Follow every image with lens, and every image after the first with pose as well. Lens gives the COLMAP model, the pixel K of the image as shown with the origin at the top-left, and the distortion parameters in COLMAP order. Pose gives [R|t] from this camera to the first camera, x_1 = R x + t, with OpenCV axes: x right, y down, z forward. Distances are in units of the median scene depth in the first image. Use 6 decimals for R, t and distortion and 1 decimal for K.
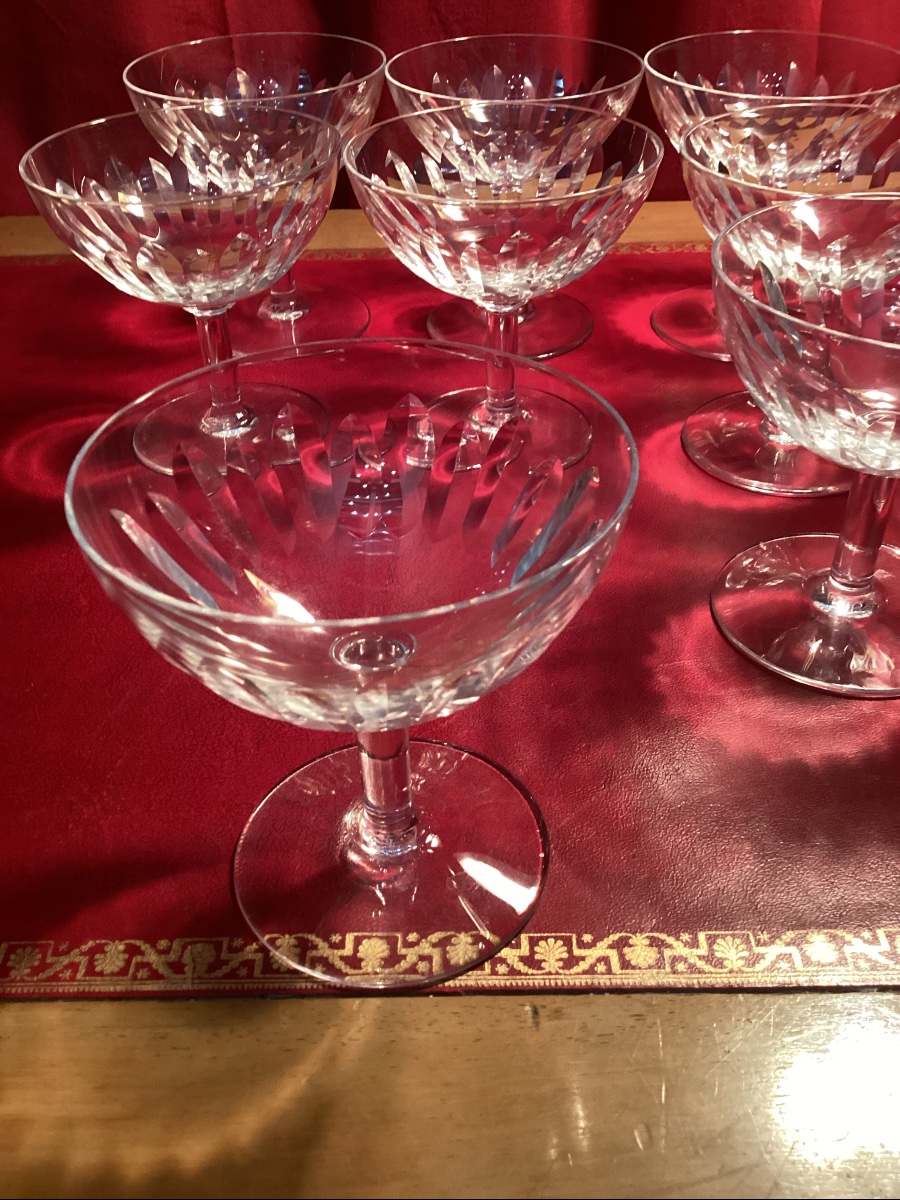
lens RADIAL K [[1064.6, 0, 453.1], [0, 1064.6, 596.0], [0, 0, 1]] dist [0.109947, -0.224499]
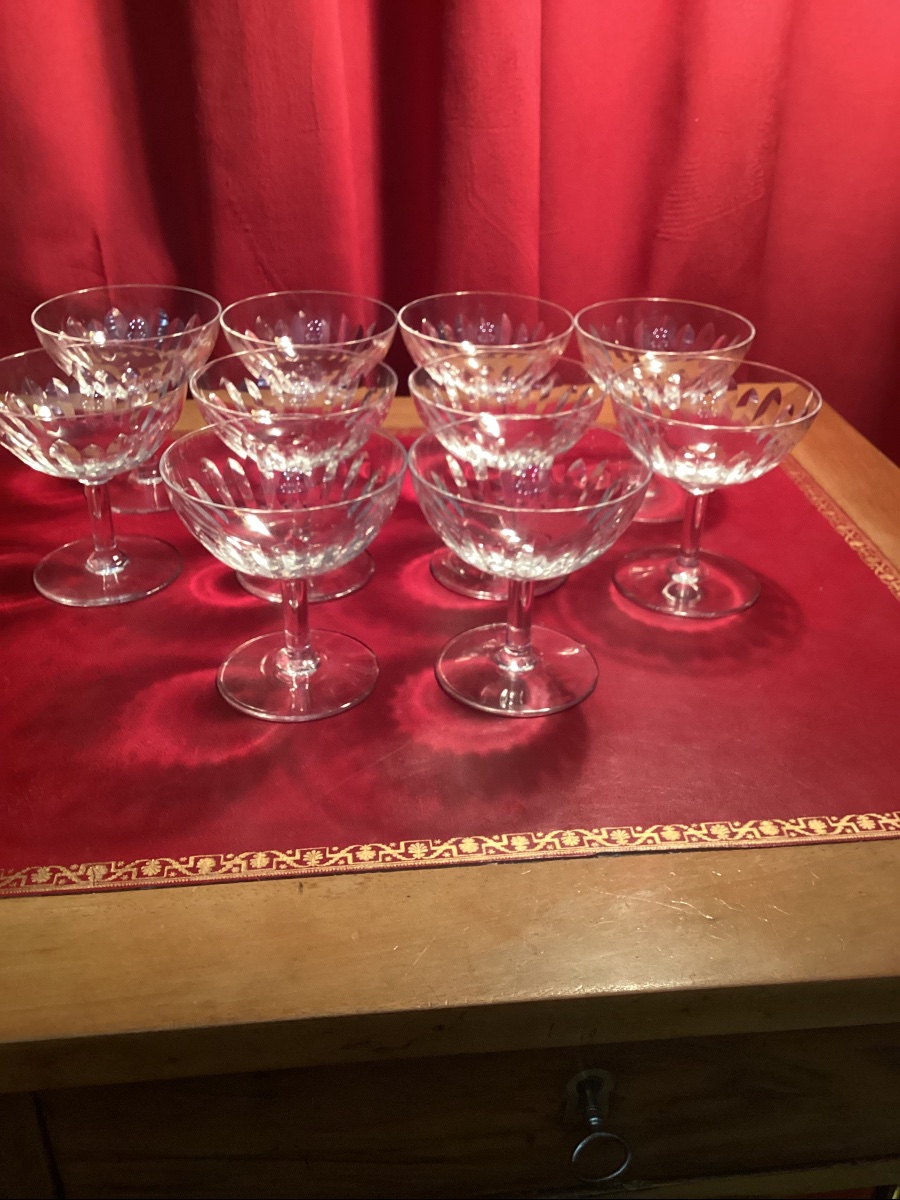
lens RADIAL K [[1064.6, 0, 453.1], [0, 1064.6, 596.0], [0, 0, 1]] dist [0.109947, -0.224499]
pose [[0.991739, -0.018184, 0.126979, 0.069040], [0.034910, 0.990798, -0.130767, 0.102005], [-0.123432, 0.134120, 0.983248, -0.501478]]
